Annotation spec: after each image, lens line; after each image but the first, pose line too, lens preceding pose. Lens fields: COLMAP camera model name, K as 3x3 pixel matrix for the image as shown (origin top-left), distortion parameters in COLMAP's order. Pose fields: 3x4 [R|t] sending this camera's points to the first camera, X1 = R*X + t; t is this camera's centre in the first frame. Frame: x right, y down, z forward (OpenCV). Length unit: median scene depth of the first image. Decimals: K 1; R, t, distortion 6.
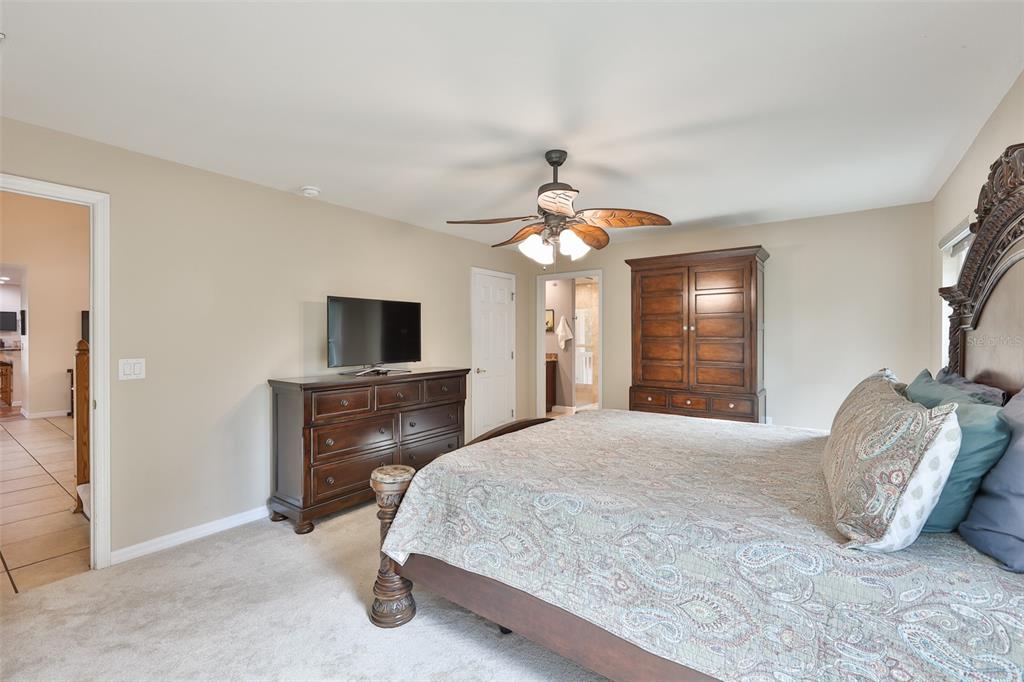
lens RADIAL K [[440.9, 0, 510.0], [0, 440.9, 339.6], [0, 0, 1]] dist [-0.000355, -0.000292]
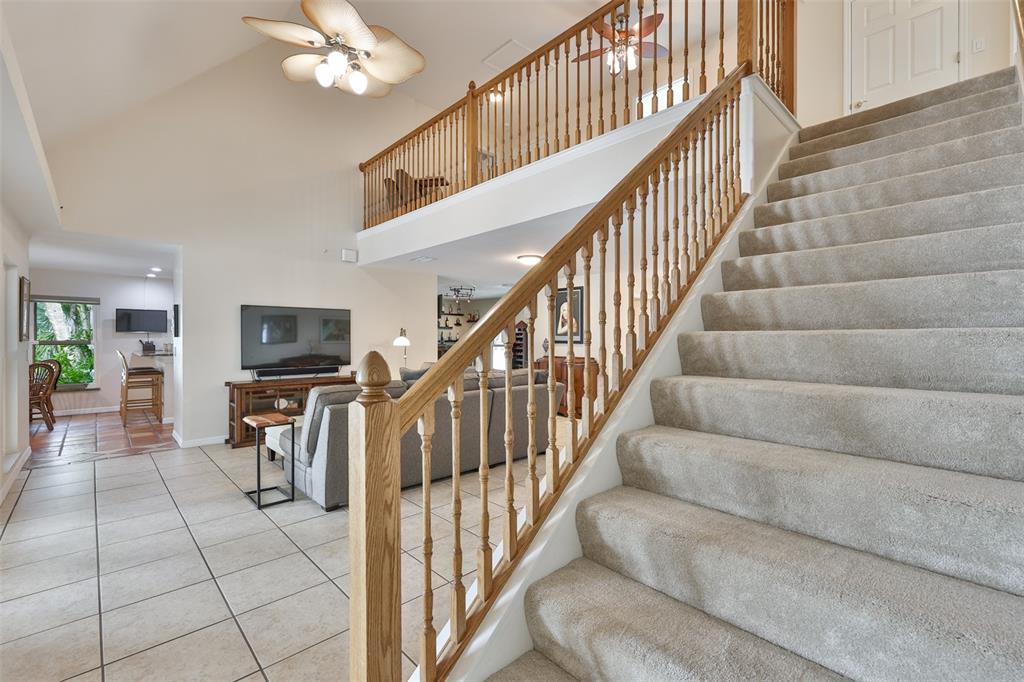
lens RADIAL K [[440.9, 0, 513.8], [0, 440.9, 338.7], [0, 0, 1]] dist [-0.000355, -0.000292]
pose [[0.985348, 0.001732, -0.170546, -0.358772], [-0.002897, 0.999974, -0.006581, -0.003078], [0.170530, 0.006978, 0.985328, 0.312302]]
